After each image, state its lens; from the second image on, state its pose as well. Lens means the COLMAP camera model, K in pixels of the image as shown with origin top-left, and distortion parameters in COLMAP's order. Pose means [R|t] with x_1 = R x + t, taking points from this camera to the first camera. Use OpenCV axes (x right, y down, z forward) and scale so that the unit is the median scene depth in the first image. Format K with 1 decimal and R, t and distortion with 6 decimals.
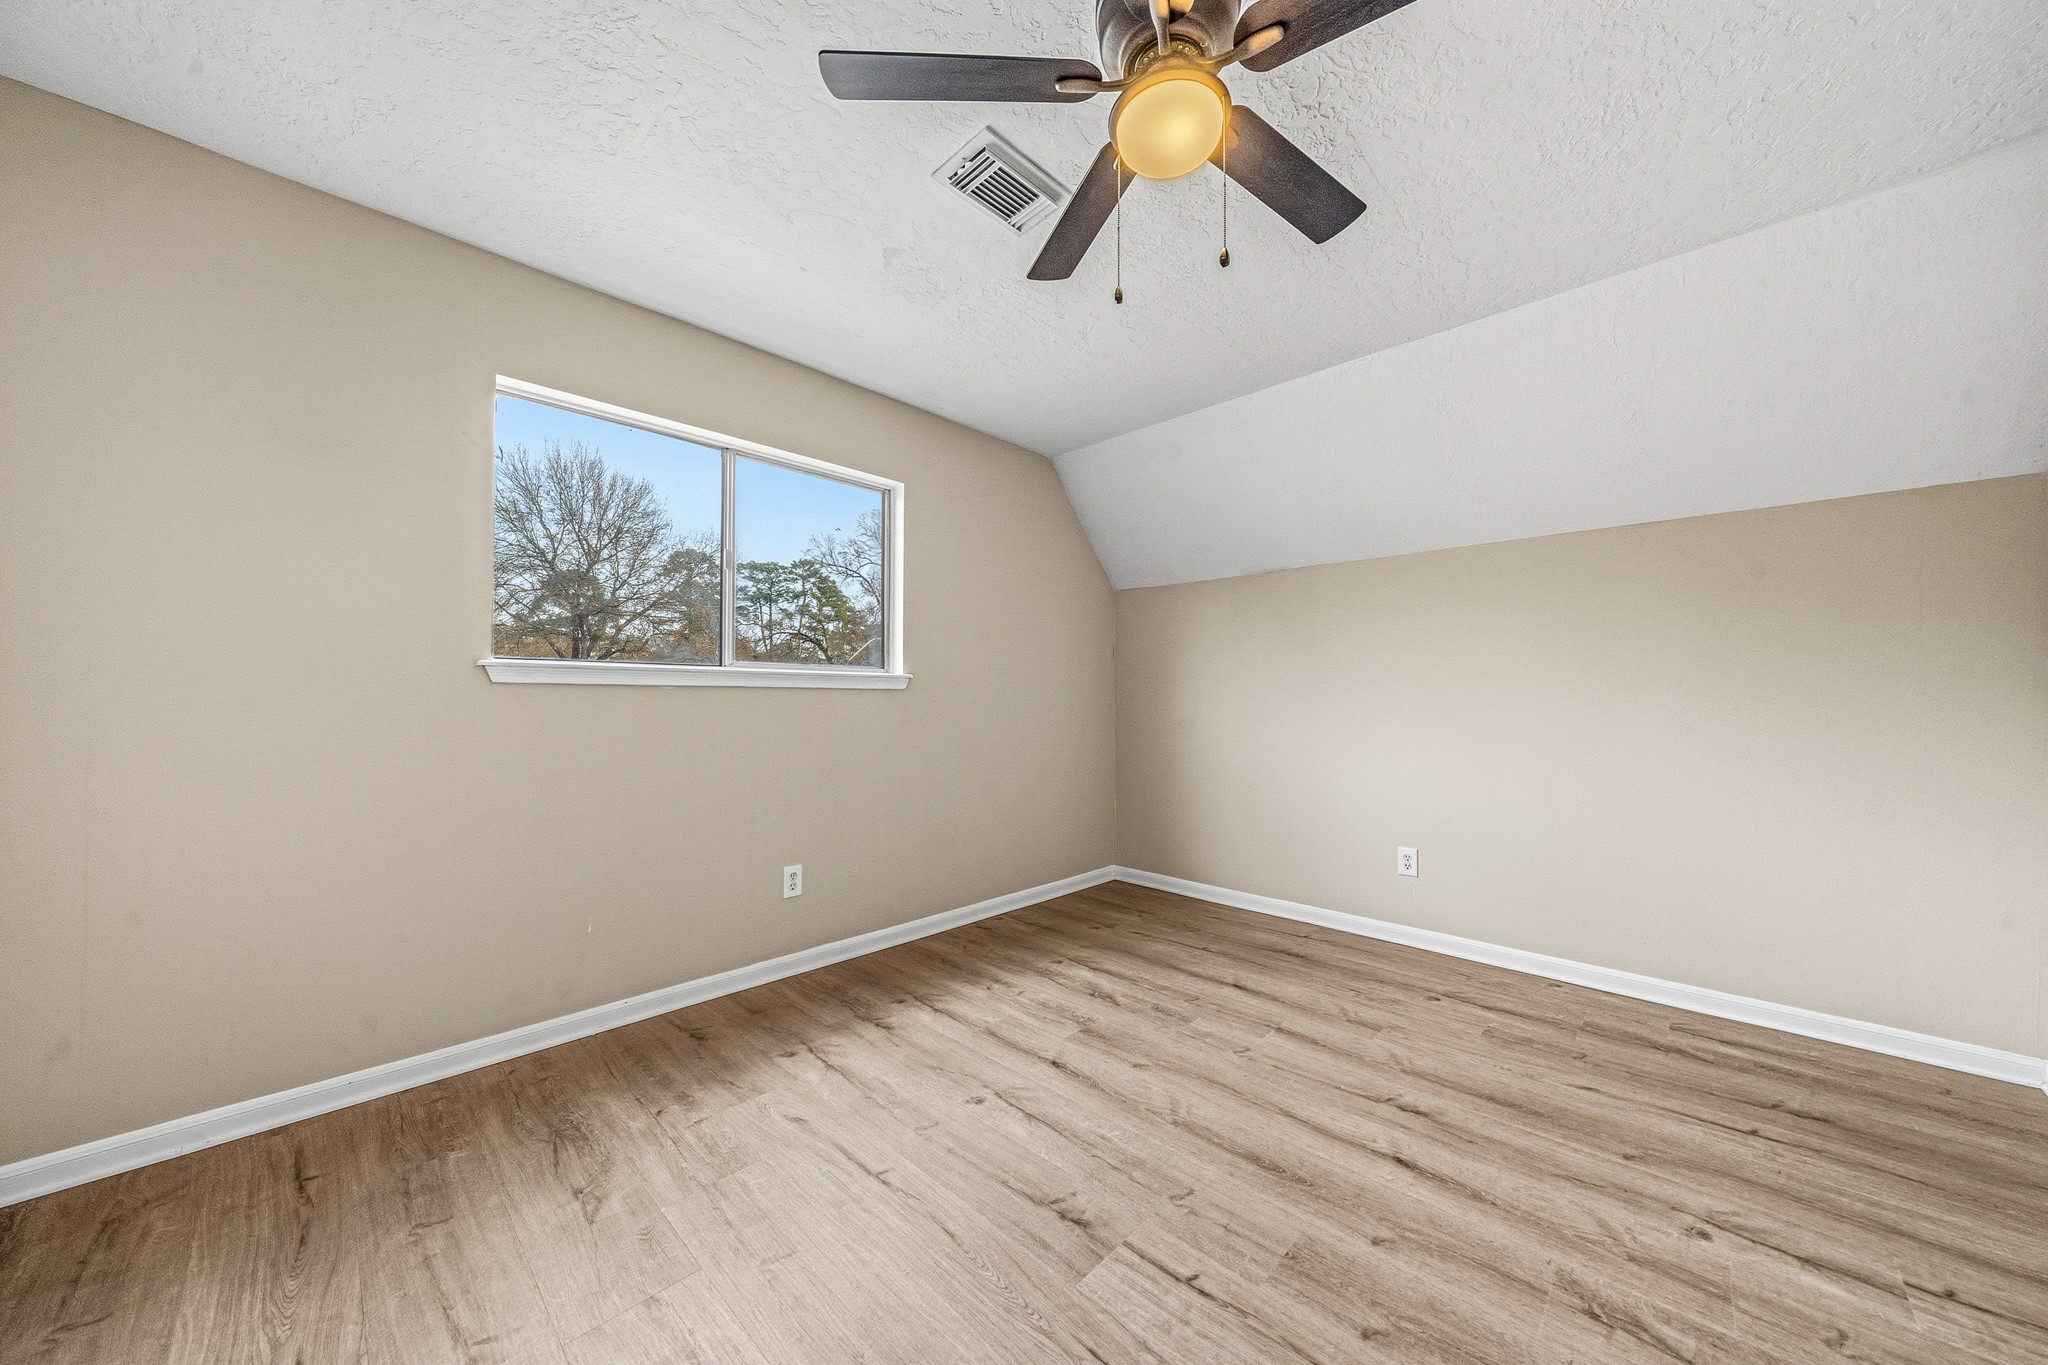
lens RADIAL K [[705.7, 0, 1026.1], [0, 705.7, 691.1], [0, 0, 1]] dist [0.000805, 0.000027]
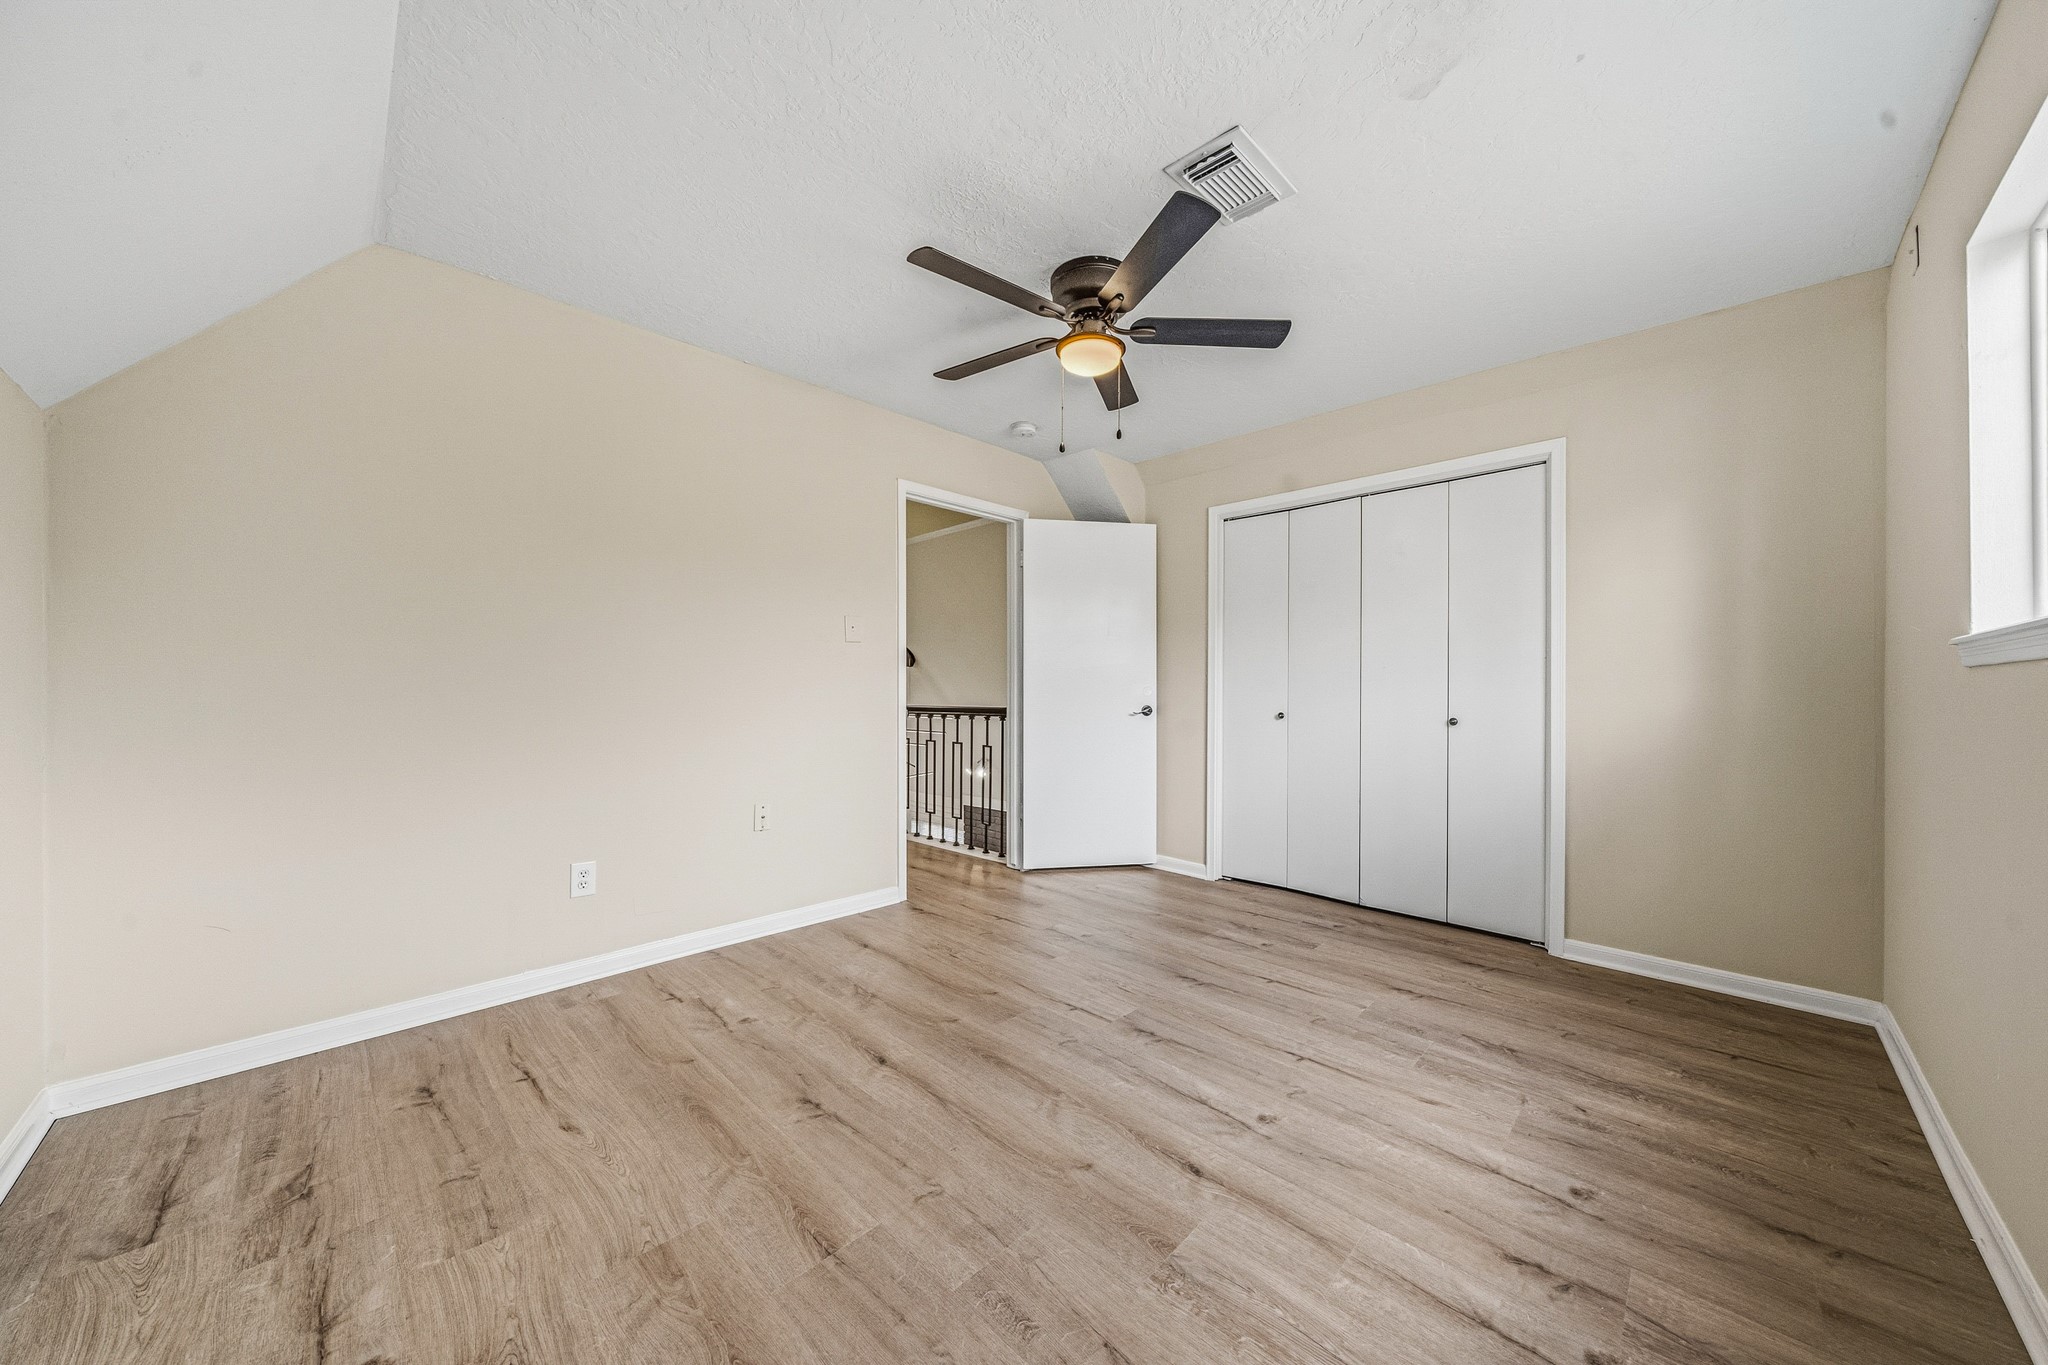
lens RADIAL K [[705.7, 0, 1022.0], [0, 705.7, 687.3], [0, 0, 1]] dist [0.000805, 0.000027]
pose [[-0.999887, -0.008801, 0.012219, 0.234241], [-0.009007, 0.999816, -0.016912, 0.032651], [-0.012068, -0.017020, -0.999782, 1.867848]]
